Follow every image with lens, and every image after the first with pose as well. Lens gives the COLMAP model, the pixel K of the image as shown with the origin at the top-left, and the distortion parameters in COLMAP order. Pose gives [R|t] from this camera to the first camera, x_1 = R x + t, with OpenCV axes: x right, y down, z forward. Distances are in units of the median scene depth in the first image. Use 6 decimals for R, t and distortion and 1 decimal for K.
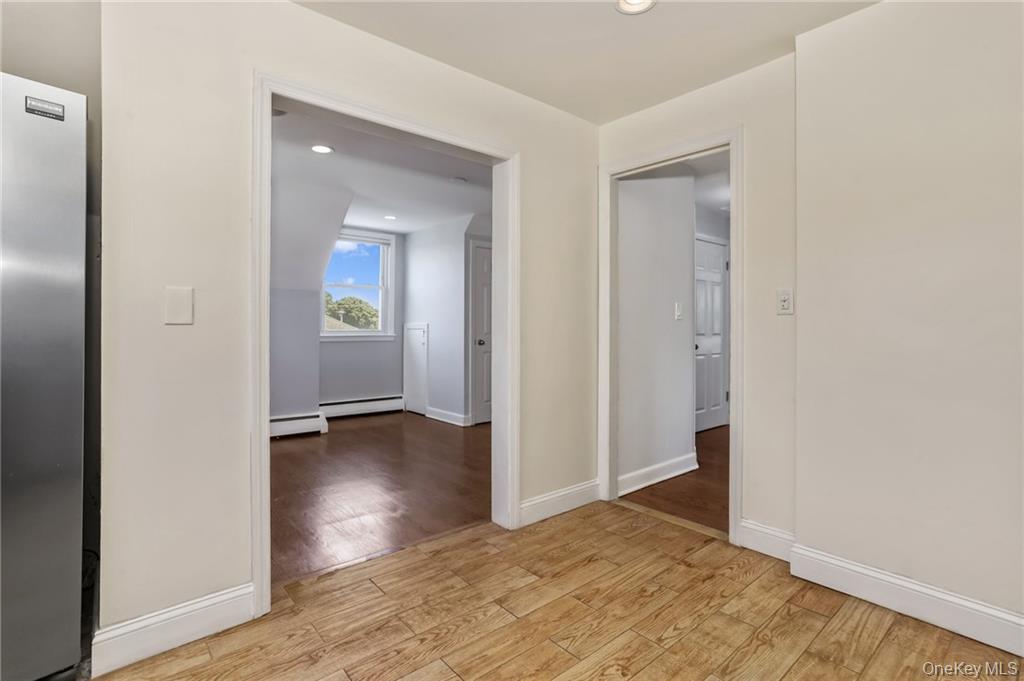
lens RADIAL K [[498.9, 0, 500.0], [0, 498.9, 319.9], [0, 0, 1]] dist [-0.012074, 0.000880]
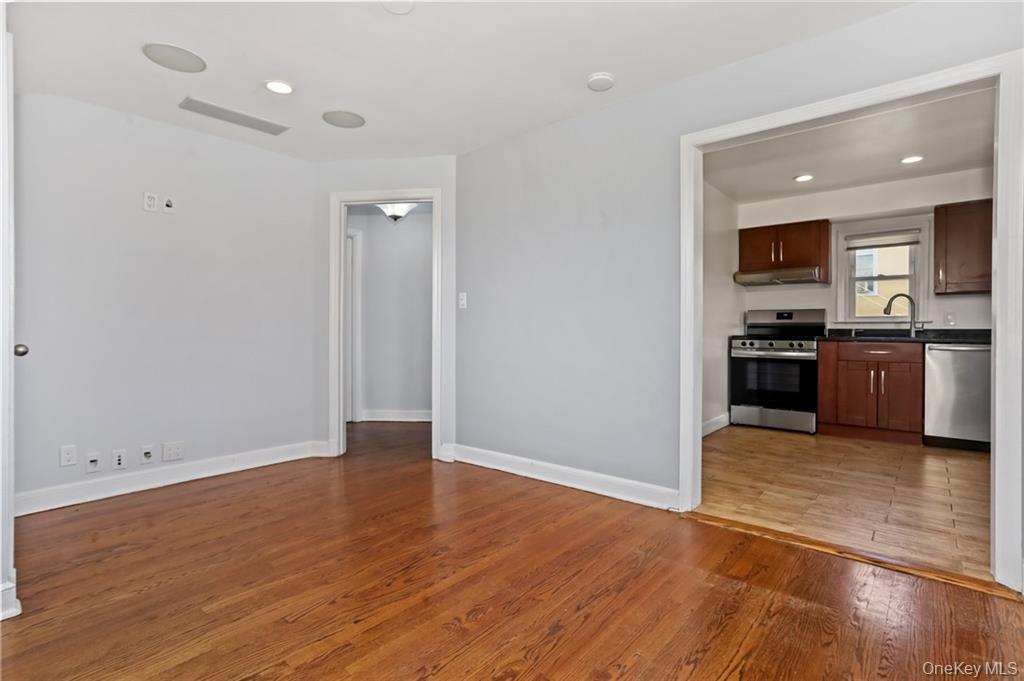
lens RADIAL K [[498.9, 0, 512.9], [0, 498.9, 336.8], [0, 0, 1]] dist [-0.012074, 0.000880]
pose [[-0.181502, -0.009478, 0.983345, -0.418986], [-0.011210, 0.999909, 0.007569, 0.028507], [-0.983327, -0.009649, -0.181592, 0.701900]]
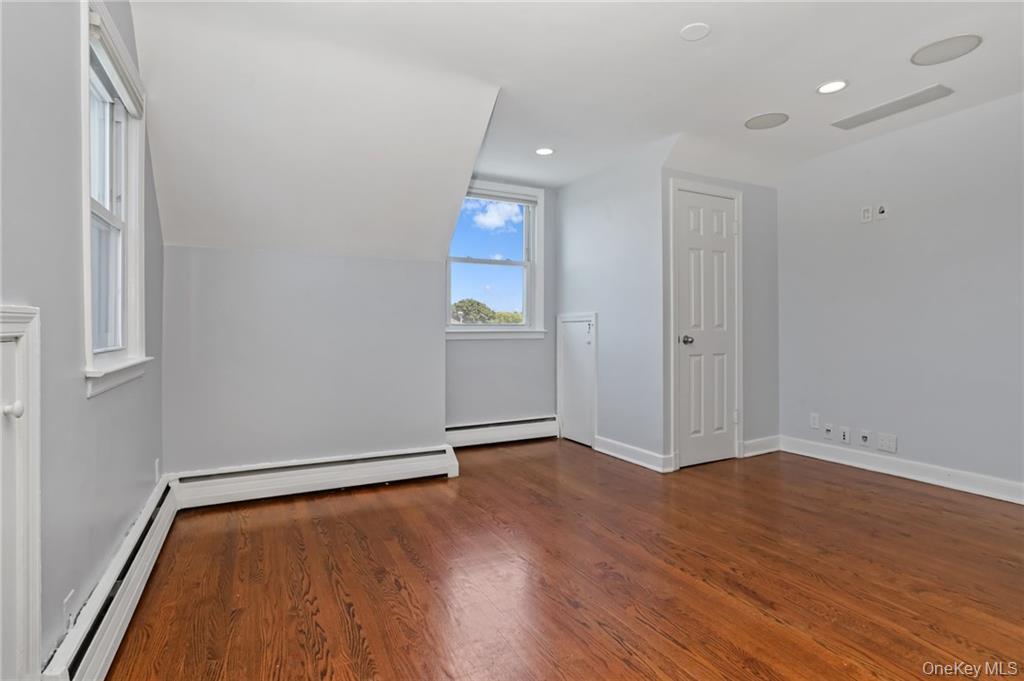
lens RADIAL K [[498.9, 0, 514.1], [0, 498.9, 327.5], [0, 0, 1]] dist [-0.012074, 0.000880]
pose [[0.980838, -0.005552, -0.194744, -0.122144], [0.007203, 0.999944, 0.007771, 0.021129], [0.194690, -0.009025, 0.980823, 0.314264]]
